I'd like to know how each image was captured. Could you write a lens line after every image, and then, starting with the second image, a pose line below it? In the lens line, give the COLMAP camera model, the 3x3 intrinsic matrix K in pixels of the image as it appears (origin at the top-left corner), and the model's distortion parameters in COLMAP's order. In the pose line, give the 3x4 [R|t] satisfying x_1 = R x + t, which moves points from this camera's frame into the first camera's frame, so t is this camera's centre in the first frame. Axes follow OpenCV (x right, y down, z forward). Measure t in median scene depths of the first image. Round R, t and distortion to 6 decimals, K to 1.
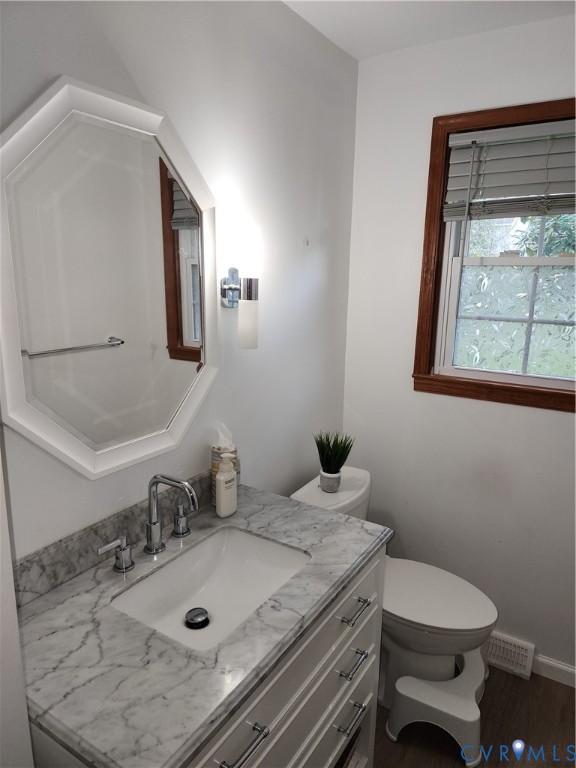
lens RADIAL K [[513.3, 0, 287.3], [0, 513.3, 380.2], [0, 0, 1]] dist [0.058123, -0.057748]
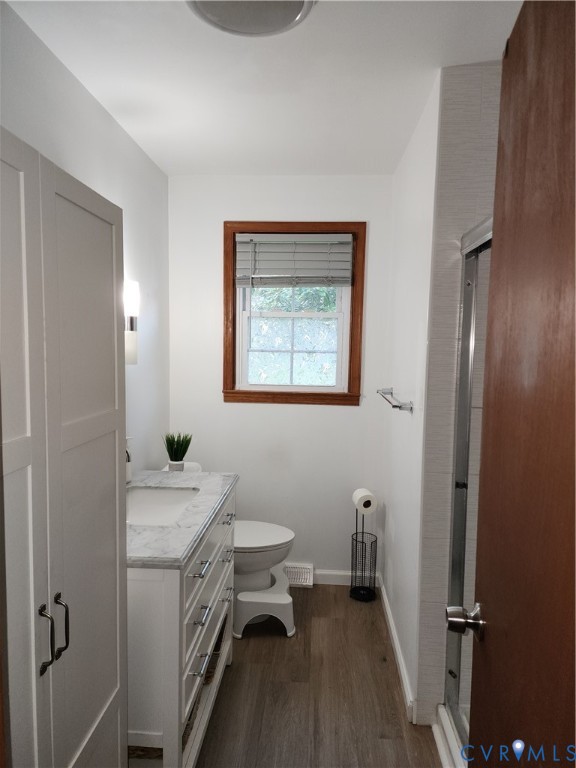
lens RADIAL K [[513.3, 0, 288.0], [0, 513.3, 383.8], [0, 0, 1]] dist [0.058123, -0.057748]
pose [[0.873278, -0.035881, 0.485900, -0.314111], [0.094118, 0.990924, -0.095979, 0.134826], [-0.478046, 0.129548, 0.868728, -0.354780]]
